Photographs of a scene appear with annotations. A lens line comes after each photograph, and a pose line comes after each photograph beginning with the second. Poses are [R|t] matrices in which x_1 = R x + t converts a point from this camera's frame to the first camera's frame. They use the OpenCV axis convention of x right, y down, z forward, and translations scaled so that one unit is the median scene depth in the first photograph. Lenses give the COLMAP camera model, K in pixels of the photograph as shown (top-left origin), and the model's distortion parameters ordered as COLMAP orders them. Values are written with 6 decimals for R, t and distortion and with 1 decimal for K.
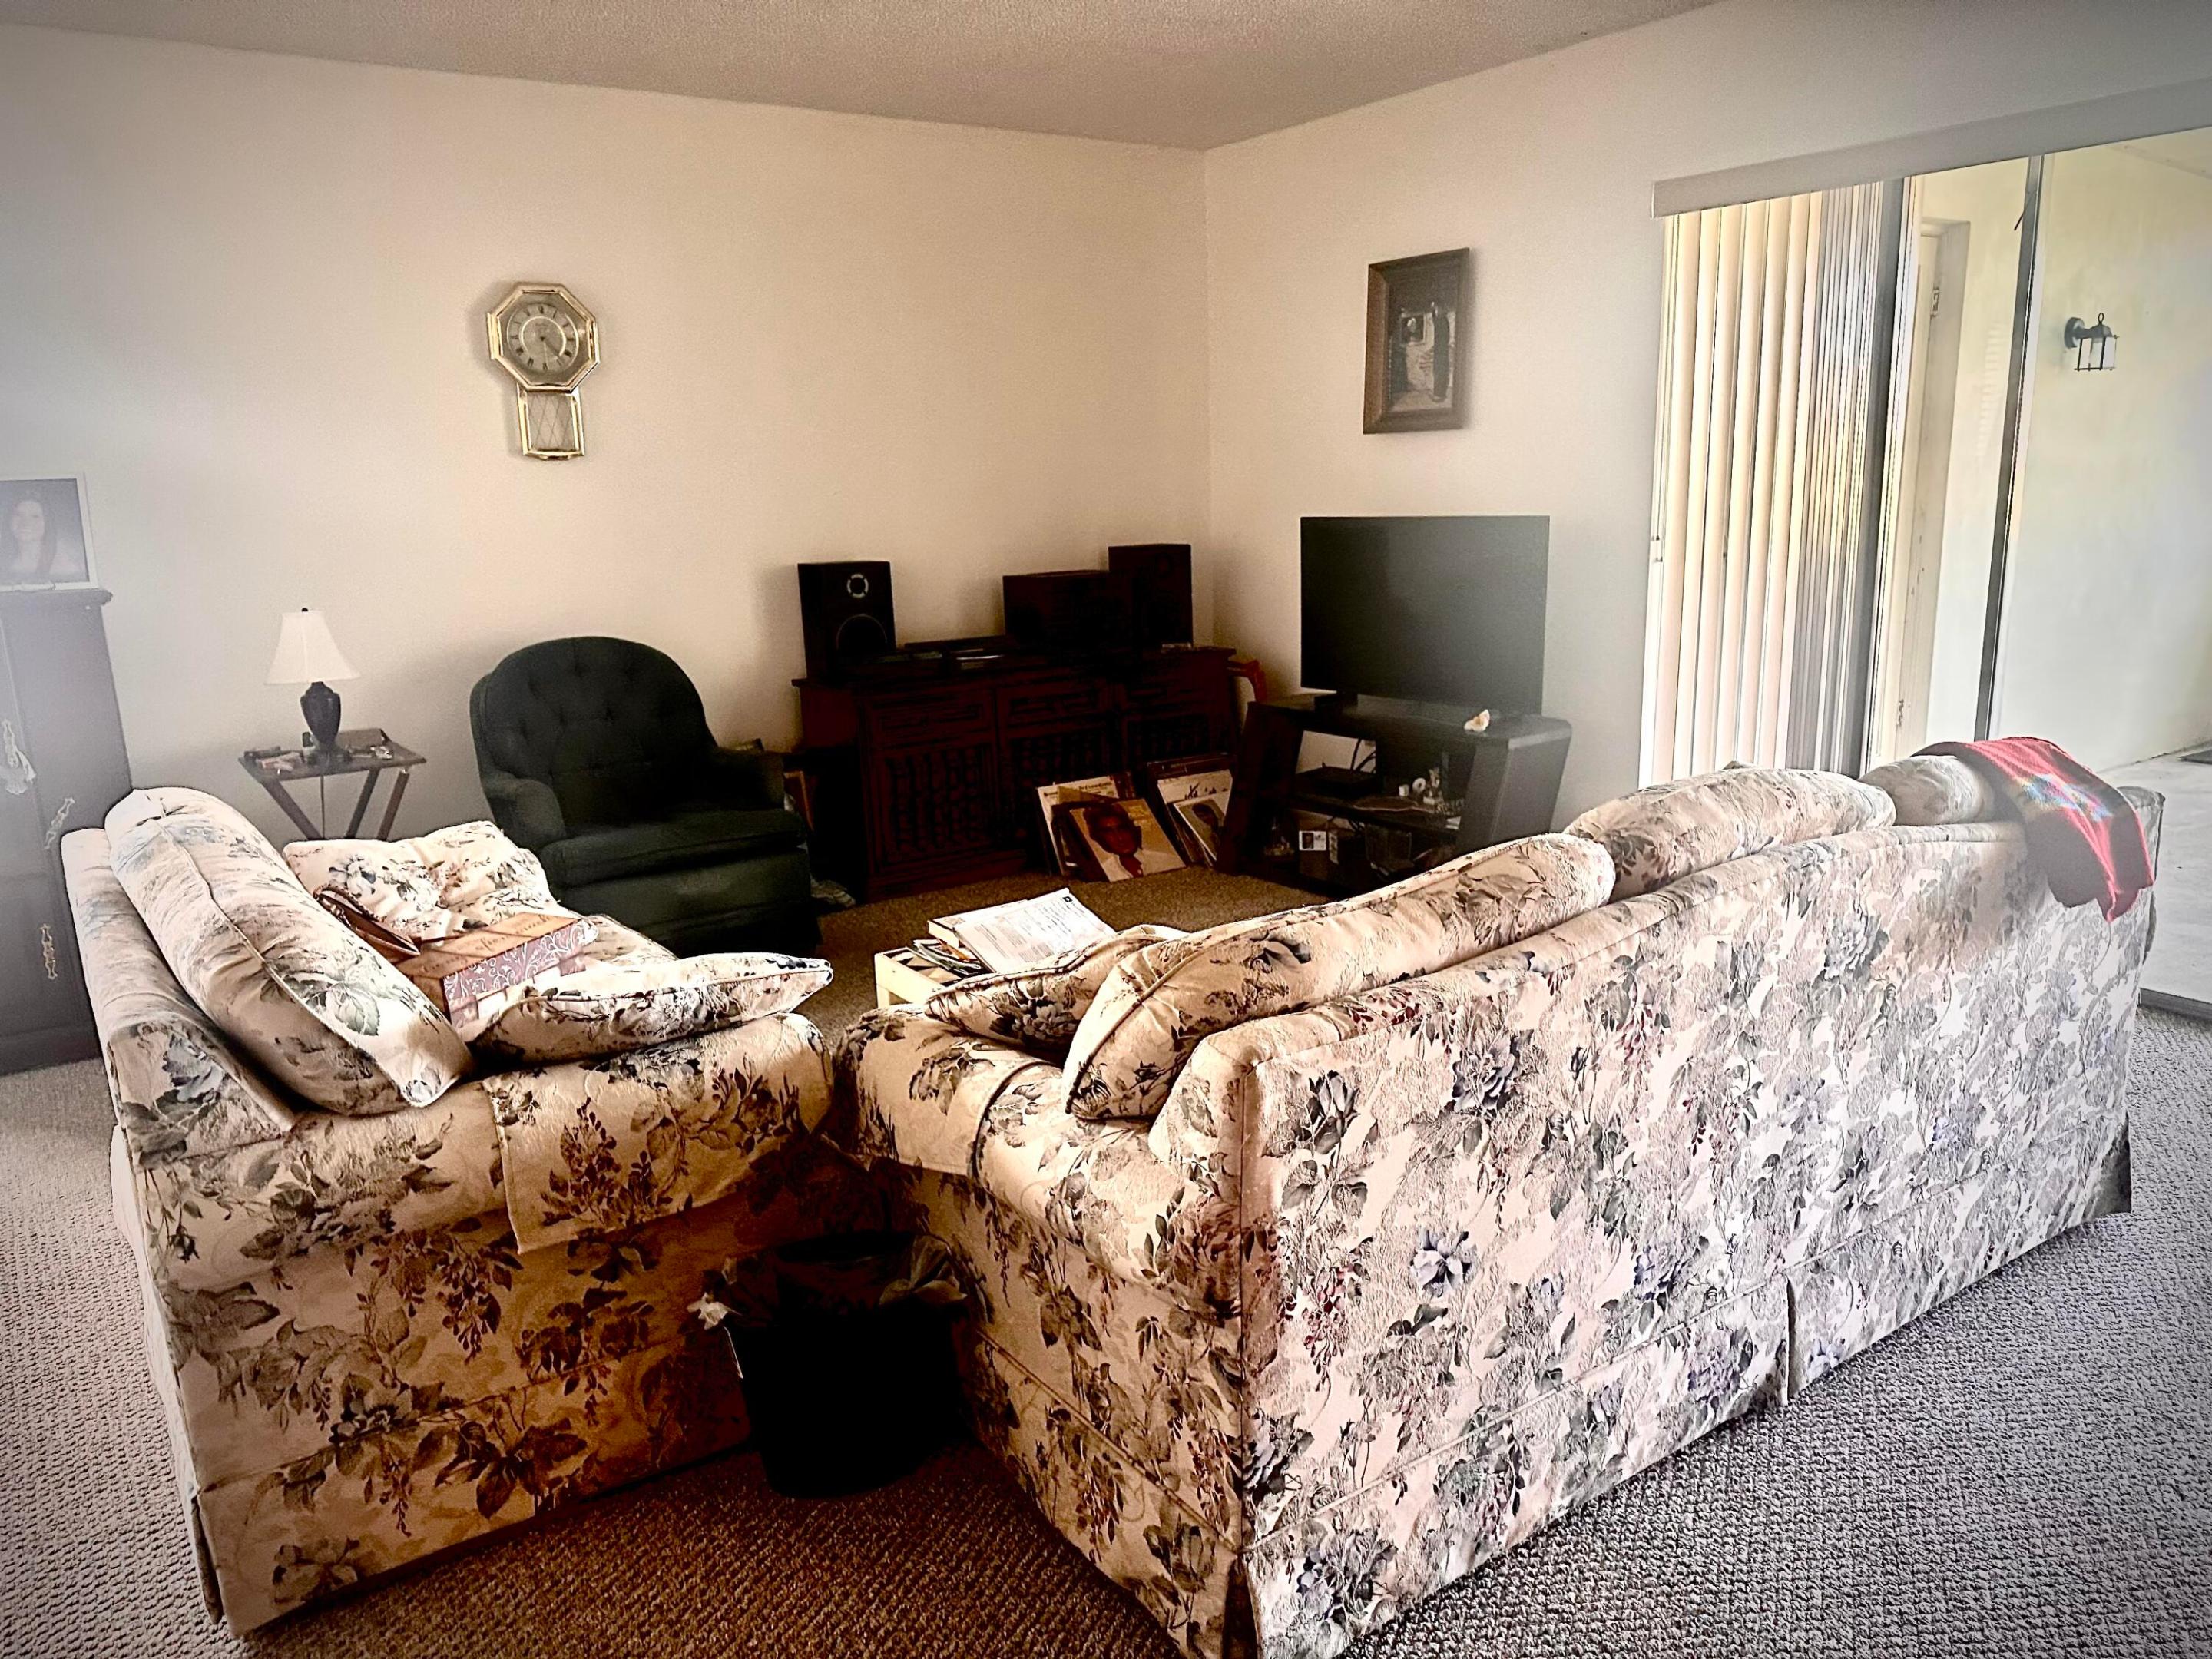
lens RADIAL K [[1605.3, 0, 1104.9], [0, 1605.3, 836.3], [0, 0, 1]] dist [0.021251, -0.063499]
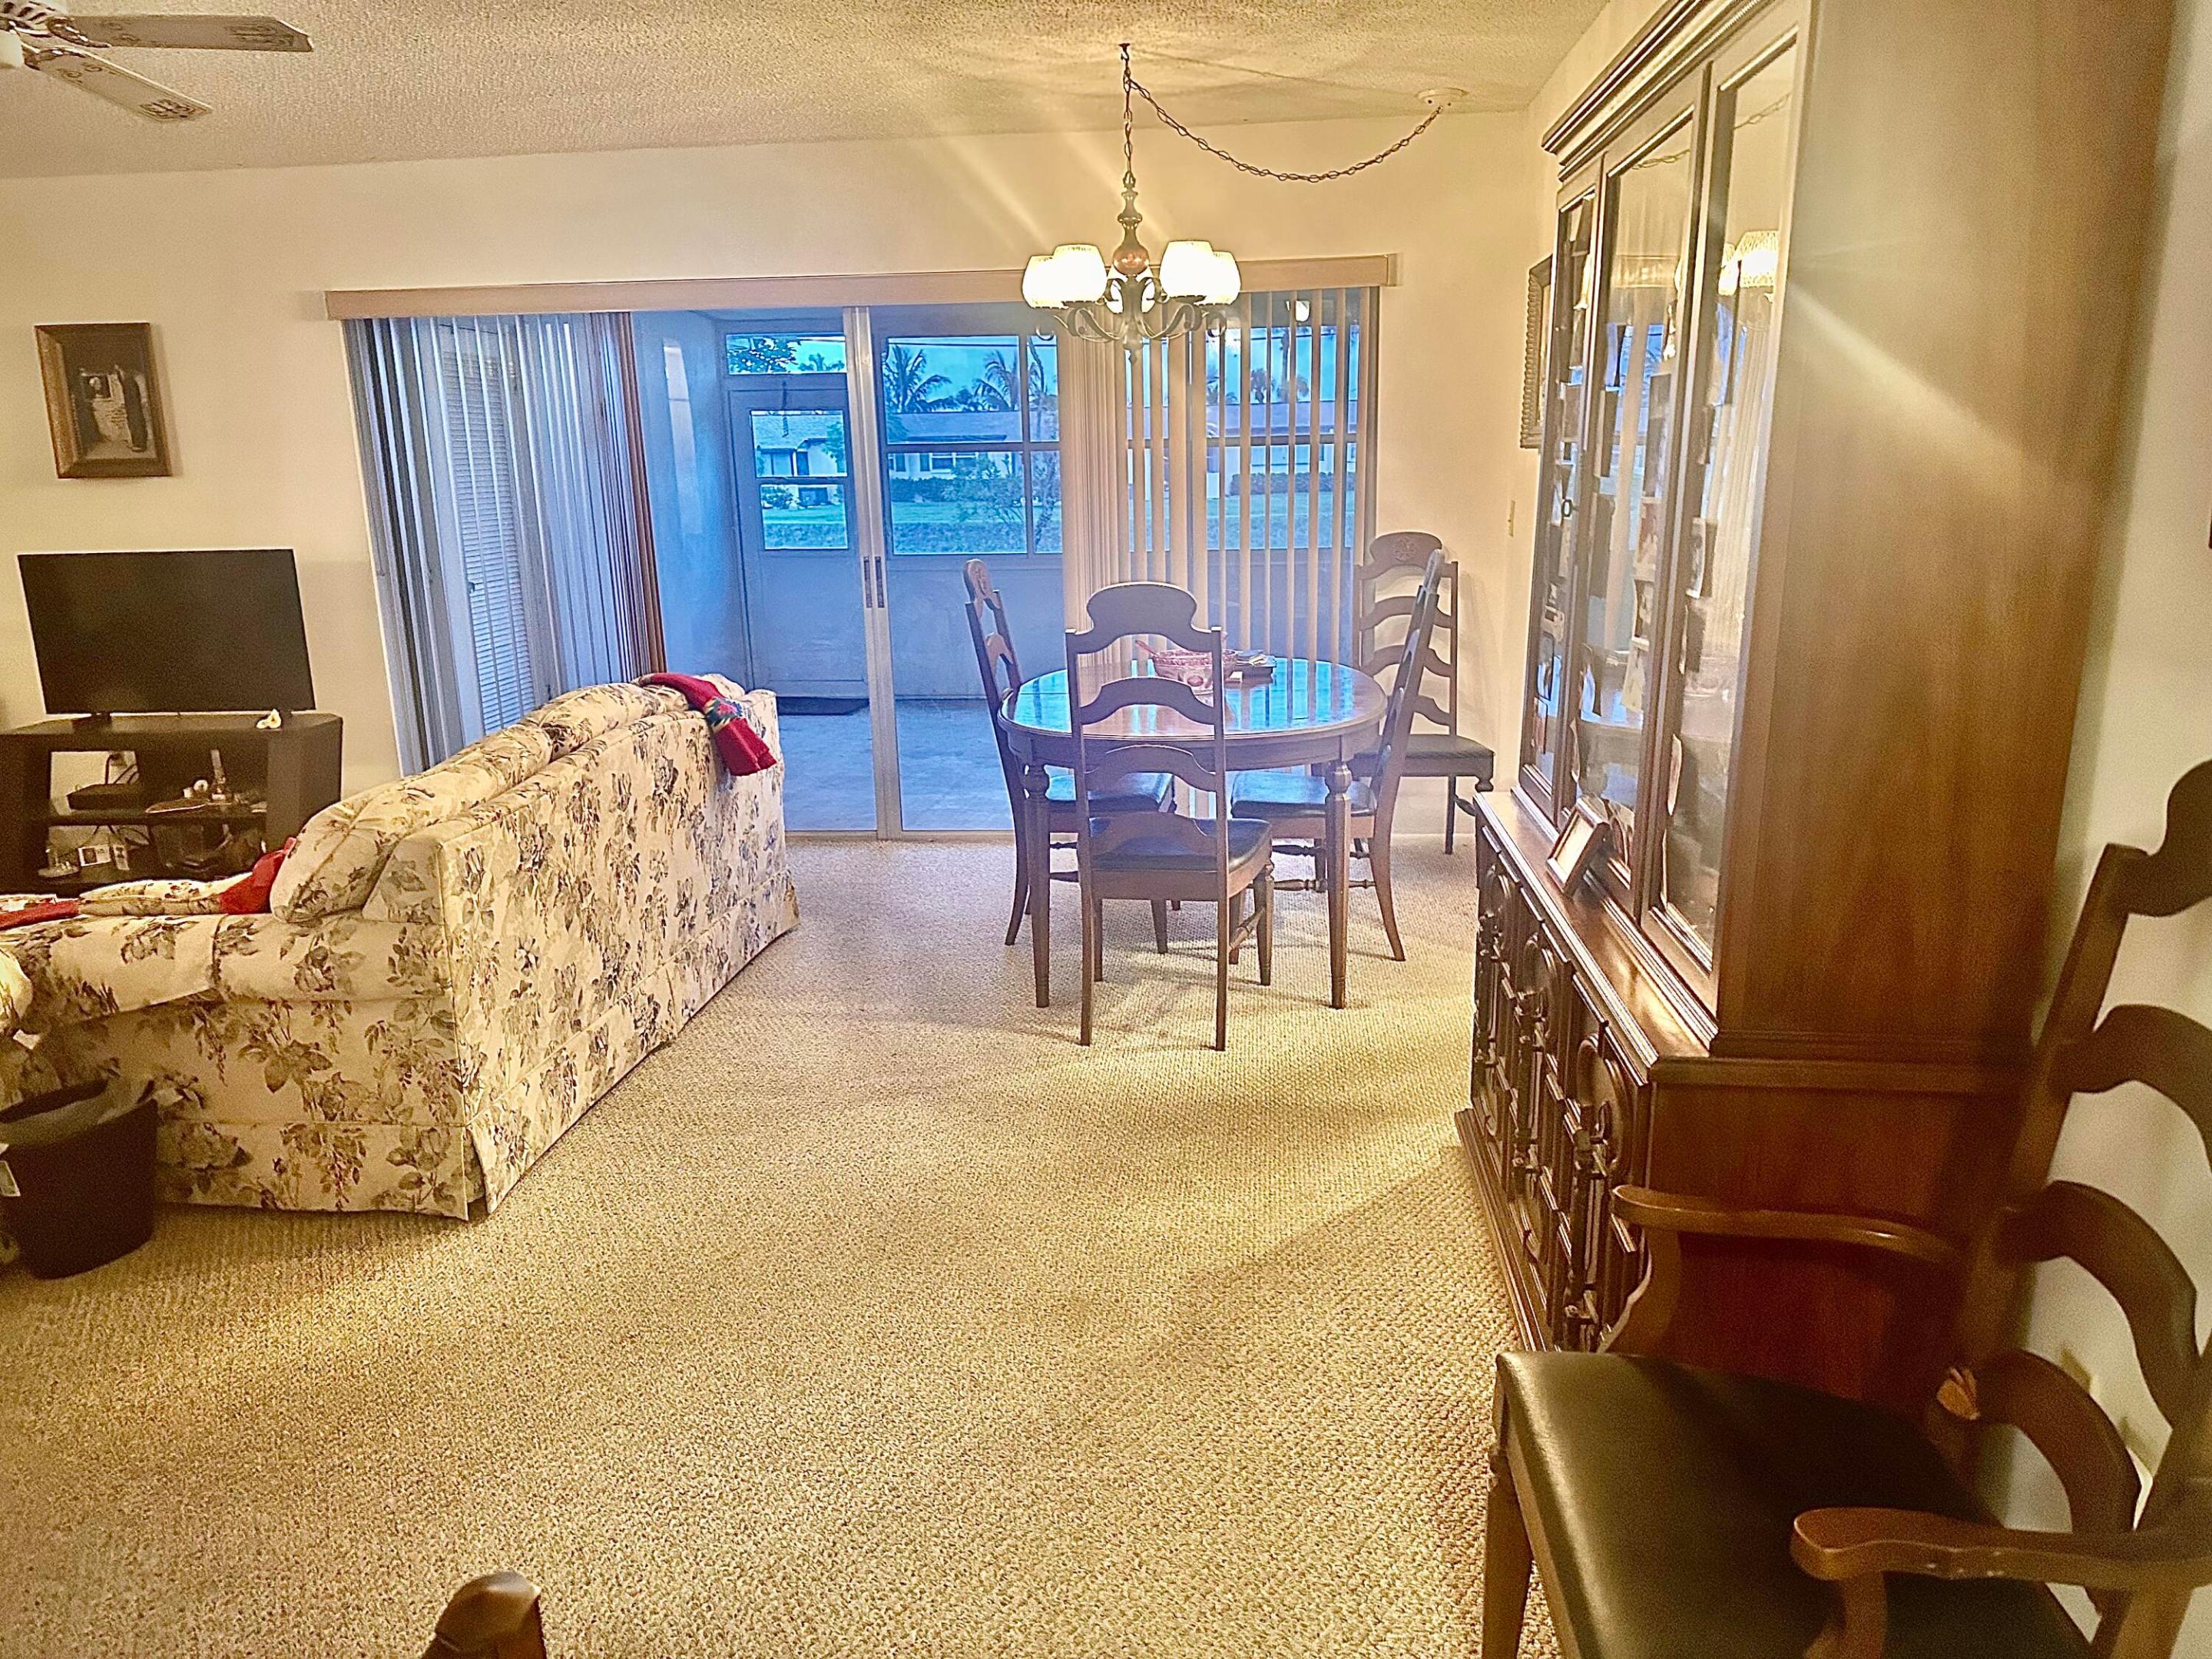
lens RADIAL K [[1605.3, 0, 1106.7], [0, 1605.3, 837.4], [0, 0, 1]] dist [0.021251, -0.063499]
pose [[0.656869, -0.158499, 0.737158, -0.670265], [0.170191, 0.983593, 0.059831, 0.133329], [-0.734546, 0.086156, 0.673067, -0.709735]]
